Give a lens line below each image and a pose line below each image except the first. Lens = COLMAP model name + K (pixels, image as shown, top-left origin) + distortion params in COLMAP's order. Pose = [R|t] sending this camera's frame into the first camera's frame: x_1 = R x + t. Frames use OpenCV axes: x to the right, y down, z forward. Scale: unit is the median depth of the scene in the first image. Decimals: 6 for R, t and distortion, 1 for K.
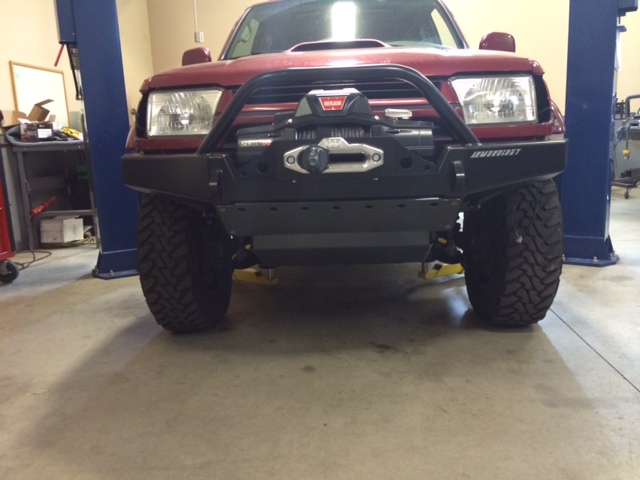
lens RADIAL K [[549.3, 0, 321.2], [0, 549.3, 226.3], [0, 0, 1]] dist [0.080262, -0.110515]
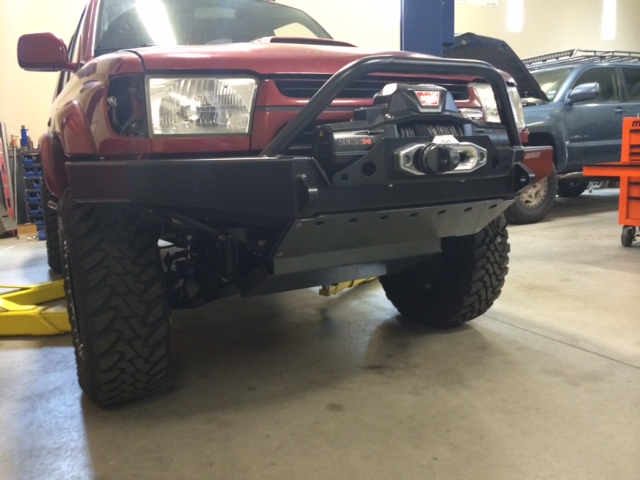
lens RADIAL K [[549.3, 0, 321.2], [0, 549.3, 226.3], [0, 0, 1]] dist [0.080262, -0.110515]
pose [[0.852758, -0.059528, 0.518903, -0.460842], [0.085938, 0.995935, -0.026977, -0.002740], [-0.515188, 0.067599, 0.854407, 0.242650]]
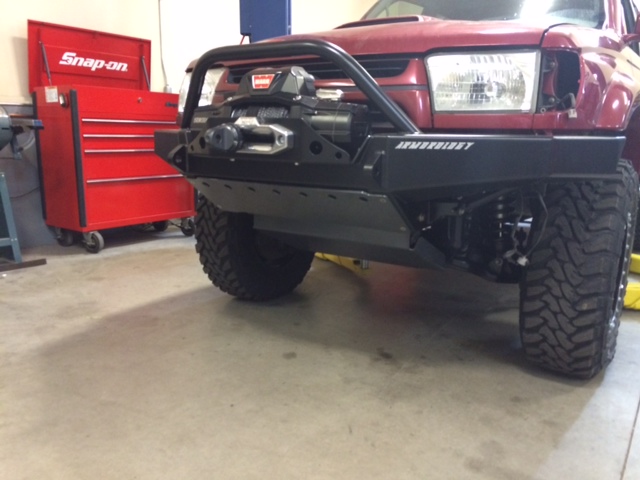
lens RADIAL K [[549.3, 0, 321.2], [0, 549.3, 226.3], [0, 0, 1]] dist [0.080262, -0.110515]
pose [[0.860931, 0.136115, -0.490173, 0.463001], [-0.129480, 0.990438, 0.047616, -0.023519], [0.491968, 0.022474, 0.870323, 0.159146]]
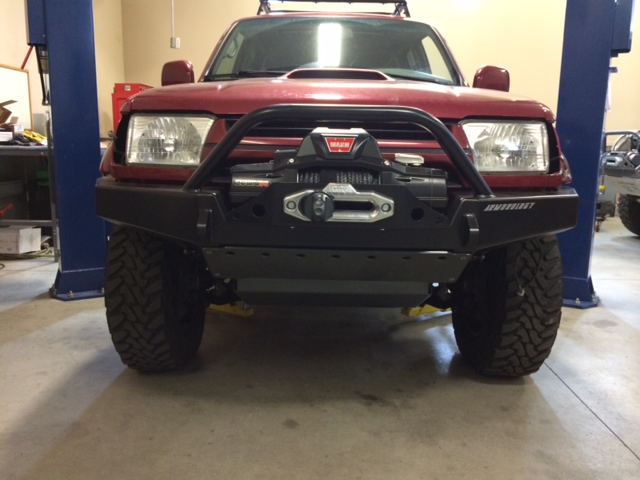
lens RADIAL K [[549.3, 0, 321.2], [0, 549.3, 226.3], [0, 0, 1]] dist [0.080262, -0.110515]
pose [[0.996699, 0.047645, 0.065737, -0.046975], [-0.046623, 0.998768, -0.016989, -0.053575], [-0.066466, 0.013869, 0.997692, 0.073501]]
